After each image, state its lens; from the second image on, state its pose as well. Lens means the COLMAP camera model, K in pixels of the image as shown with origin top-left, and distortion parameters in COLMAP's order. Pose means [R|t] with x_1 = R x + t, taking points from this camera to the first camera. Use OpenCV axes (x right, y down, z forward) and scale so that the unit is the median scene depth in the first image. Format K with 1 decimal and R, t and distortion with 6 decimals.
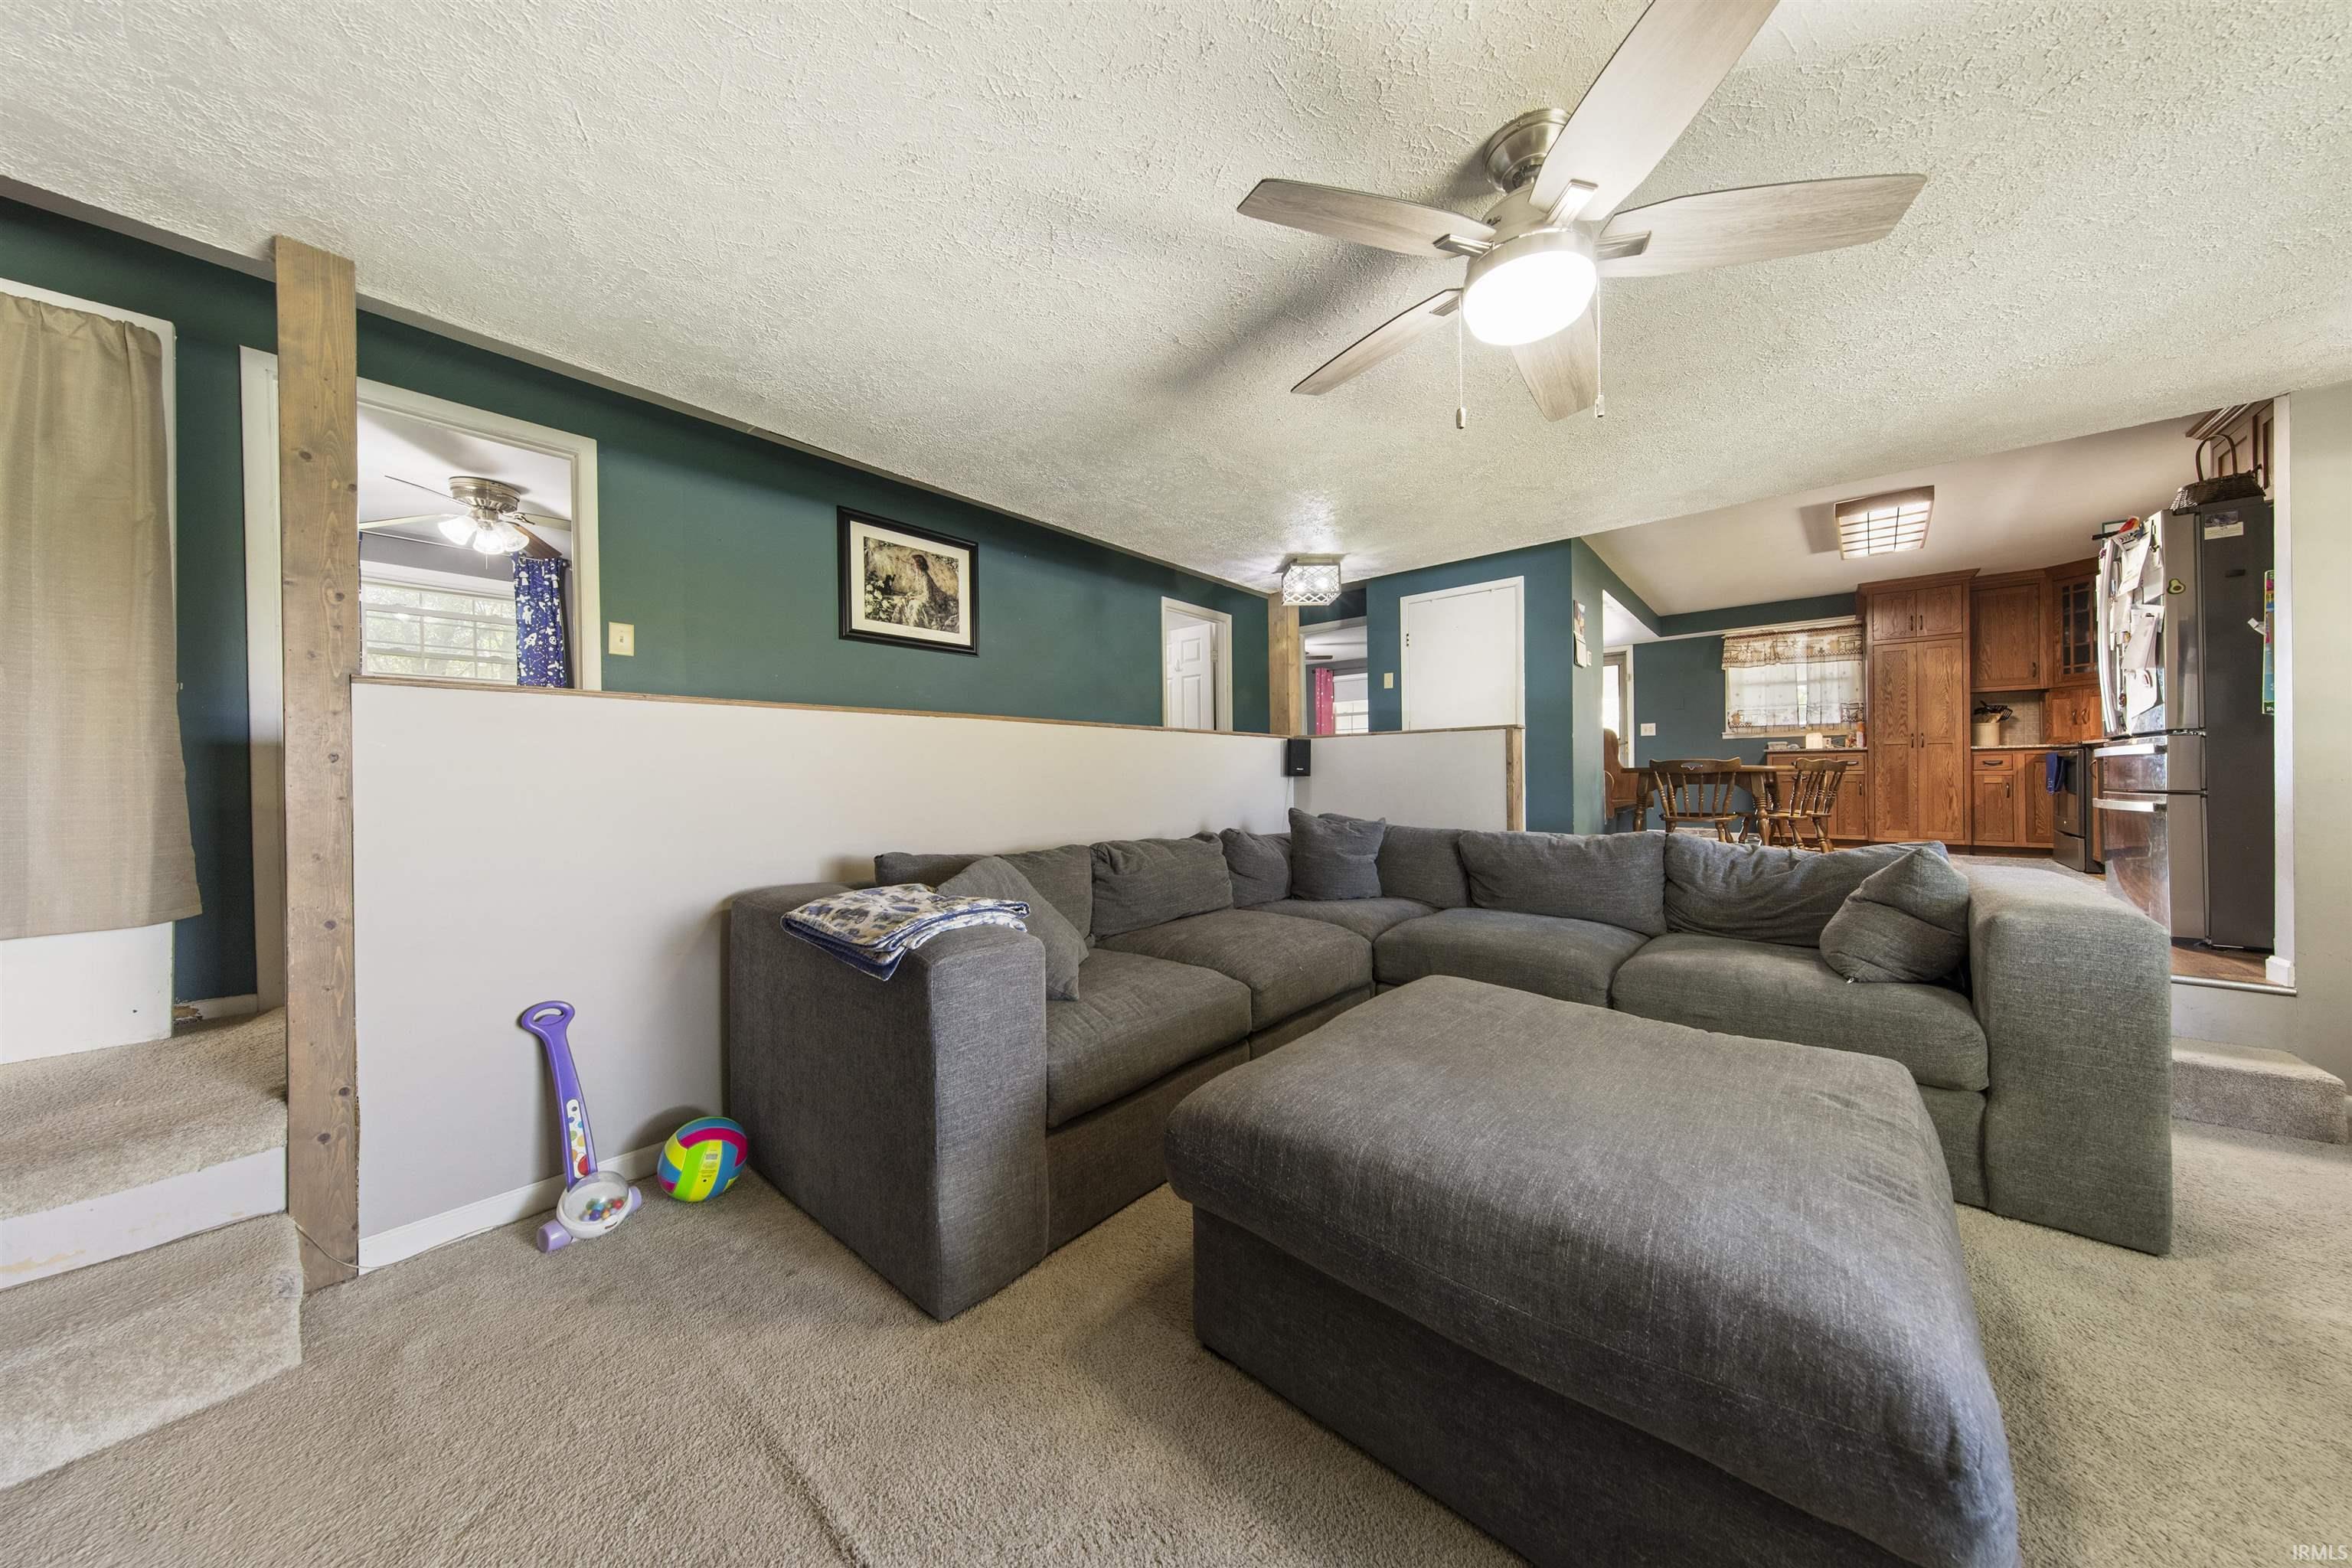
lens RADIAL K [[750.0, 0, 1173.3], [0, 750.0, 787.6], [0, 0, 1]] dist [0.000579, -0.000046]
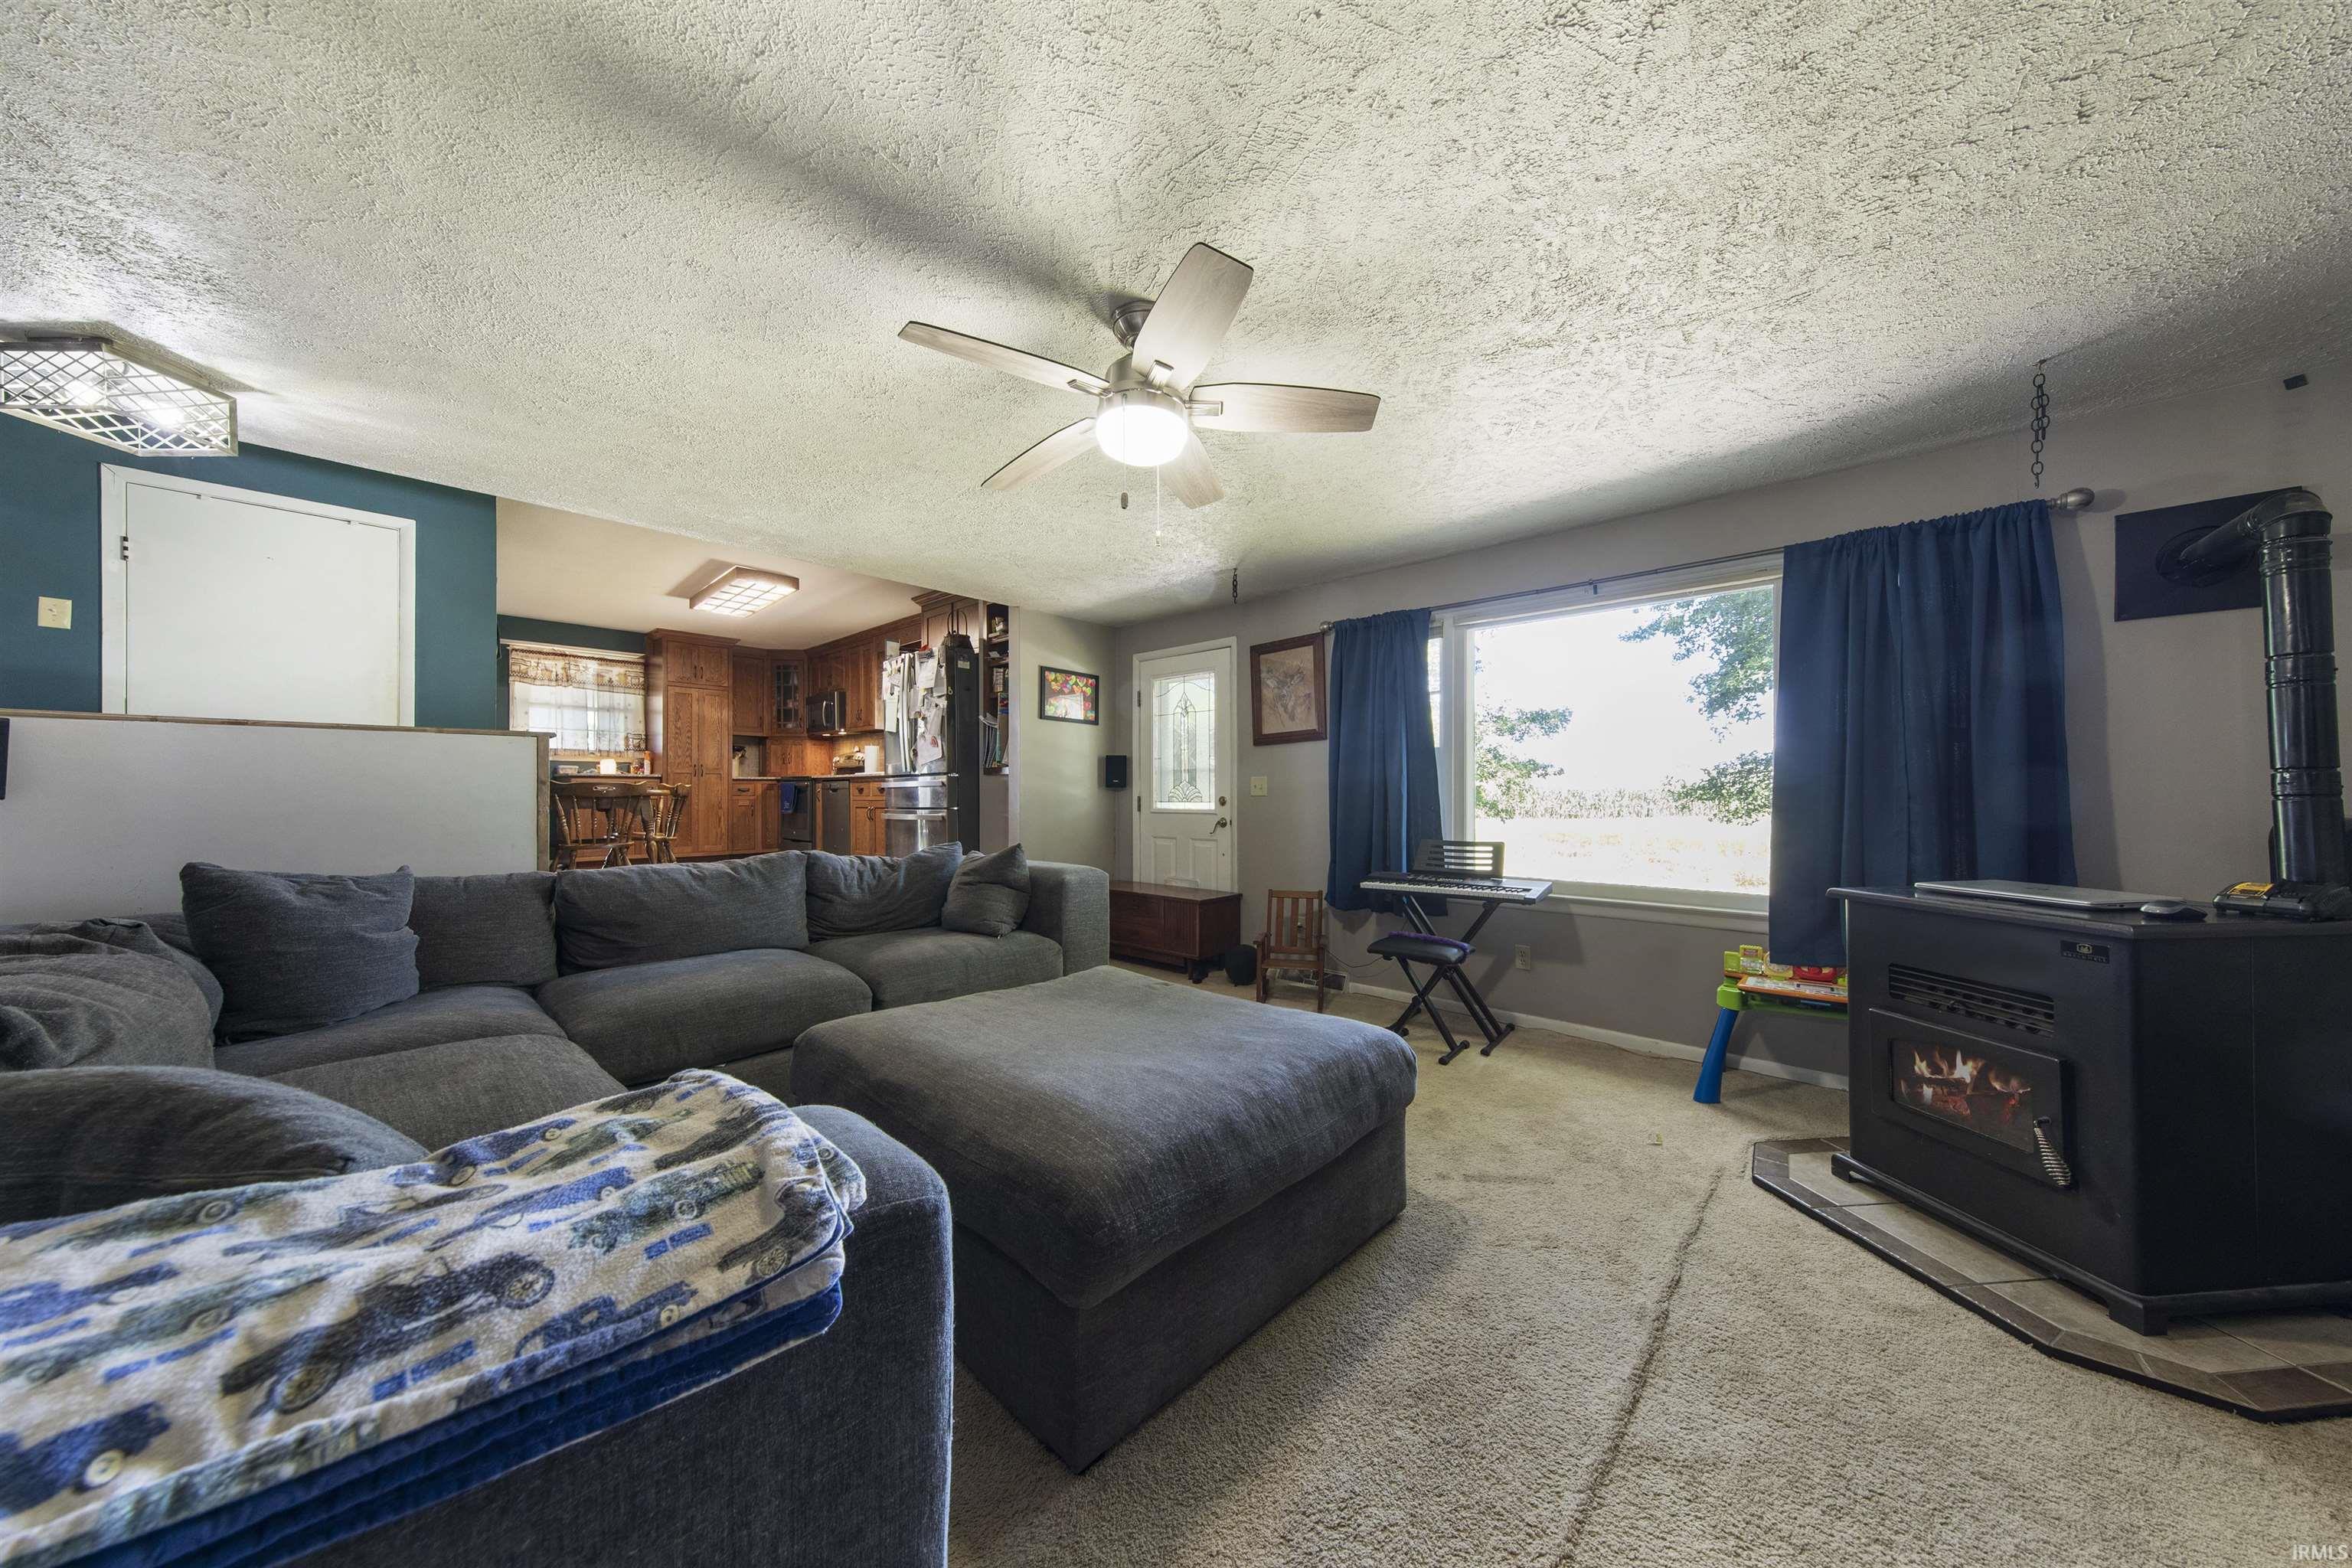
lens RADIAL K [[751.1, 0, 1174.5], [0, 751.1, 812.4], [0, 0, 1]] dist [0.000372, 0.000023]
pose [[0.016818, -0.015345, 0.999741, -0.204643], [0.015774, 0.999762, 0.015080, -0.001887], [-0.999734, 0.015517, 0.017056, 0.225329]]
